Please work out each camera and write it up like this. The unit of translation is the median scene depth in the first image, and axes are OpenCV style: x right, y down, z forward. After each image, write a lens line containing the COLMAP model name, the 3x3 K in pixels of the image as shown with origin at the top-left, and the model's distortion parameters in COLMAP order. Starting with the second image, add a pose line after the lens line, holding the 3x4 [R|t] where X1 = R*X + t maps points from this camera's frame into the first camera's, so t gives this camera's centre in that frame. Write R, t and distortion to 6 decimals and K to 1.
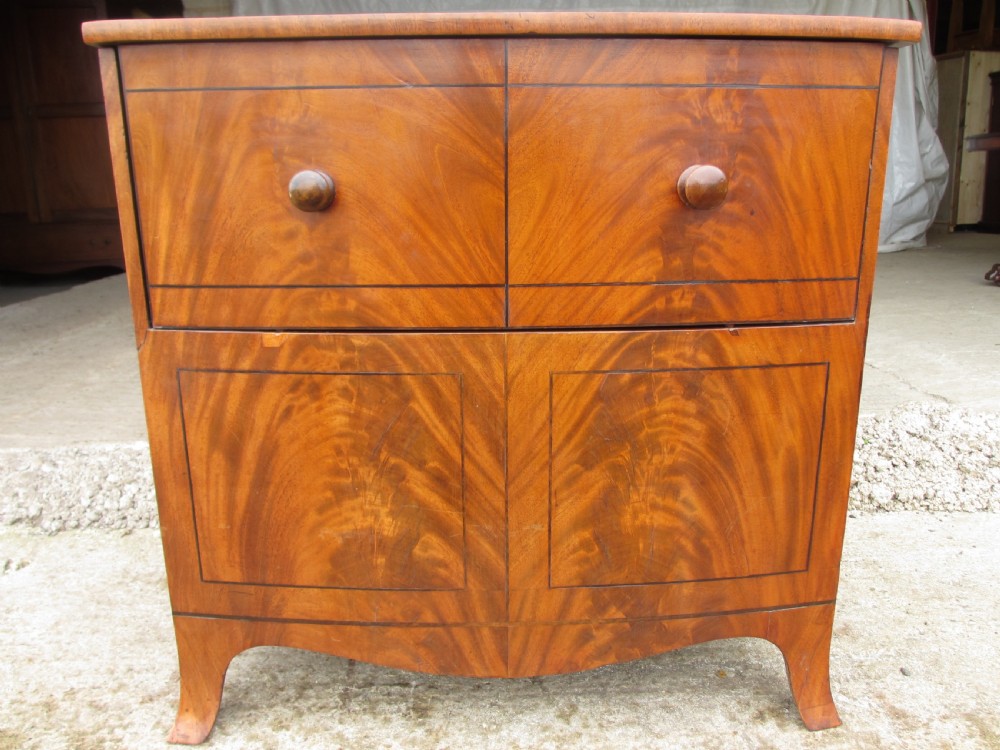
lens RADIAL K [[828.5, 0, 507.6], [0, 828.5, 379.0], [0, 0, 1]] dist [-0.051681, 0.004091]
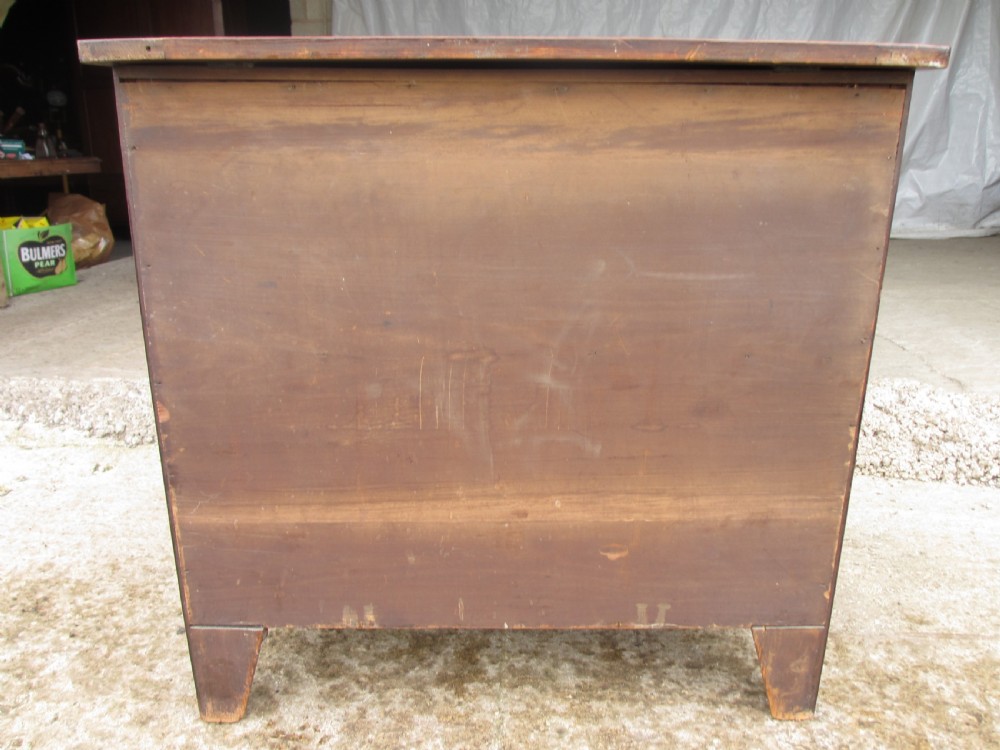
lens RADIAL K [[825.2, 0, 512.3], [0, 825.2, 402.2], [0, 0, 1]] dist [-0.065122, 0.014691]
pose [[0.992083, 0.055973, -0.112422, 0.145447], [-0.048391, 0.996437, 0.069077, 0.009947], [0.115888, -0.063090, 0.991257, -0.151250]]
